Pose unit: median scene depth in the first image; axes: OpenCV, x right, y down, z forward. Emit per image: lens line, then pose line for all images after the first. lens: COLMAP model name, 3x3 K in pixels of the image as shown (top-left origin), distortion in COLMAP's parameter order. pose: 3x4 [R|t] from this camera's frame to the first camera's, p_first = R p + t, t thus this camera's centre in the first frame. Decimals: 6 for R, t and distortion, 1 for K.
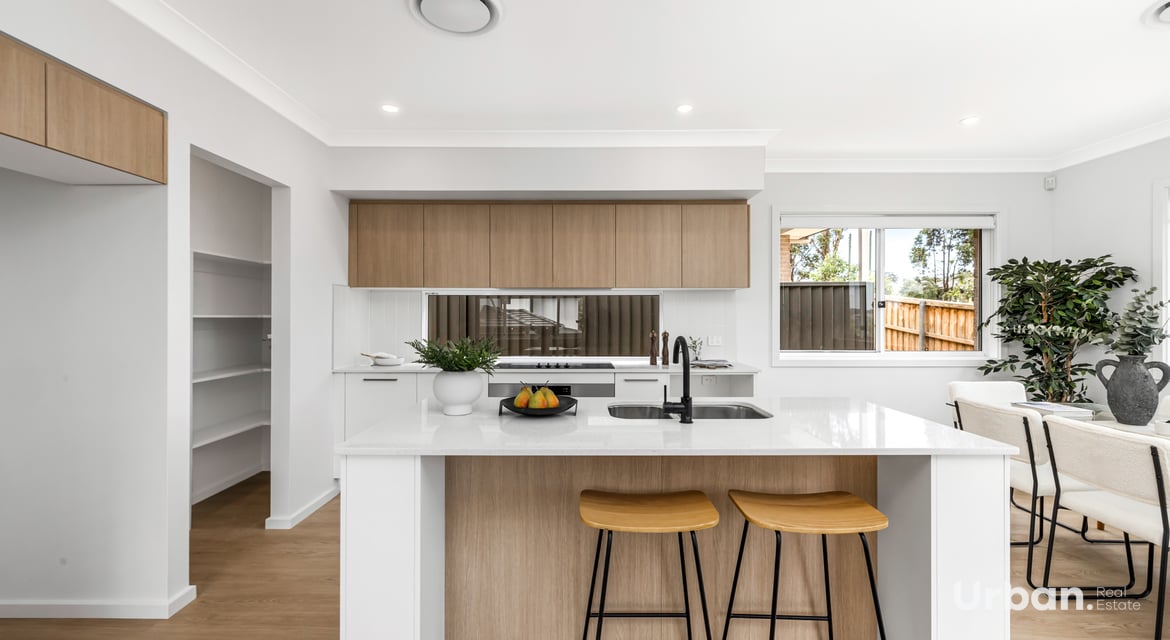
lens RADIAL K [[501.6, 0, 585.5], [0, 501.6, 313.9], [0, 0, 1]] dist [0.002910, 0.000731]
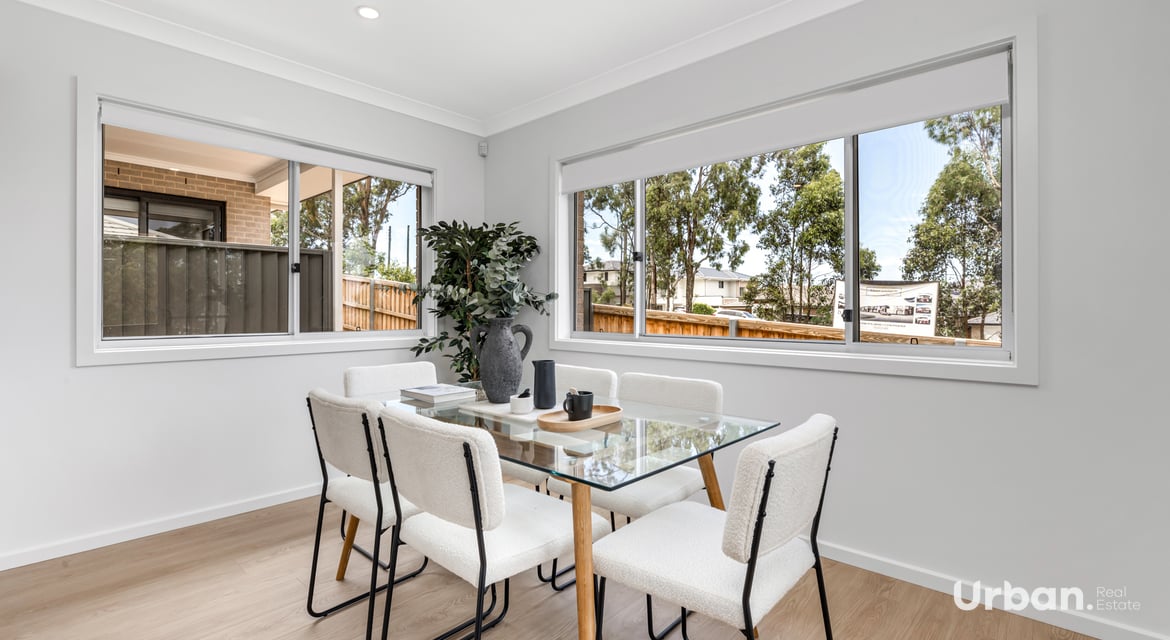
lens RADIAL K [[533.8, 0, 590.0], [0, 533.8, 311.9], [0, 0, 1]] dist [-0.000538, -0.000046]
pose [[0.667356, -0.002053, 0.744736, 0.344962], [-0.004580, 0.999966, 0.006861, 0.042151], [-0.744724, -0.007989, 0.667324, 0.201686]]
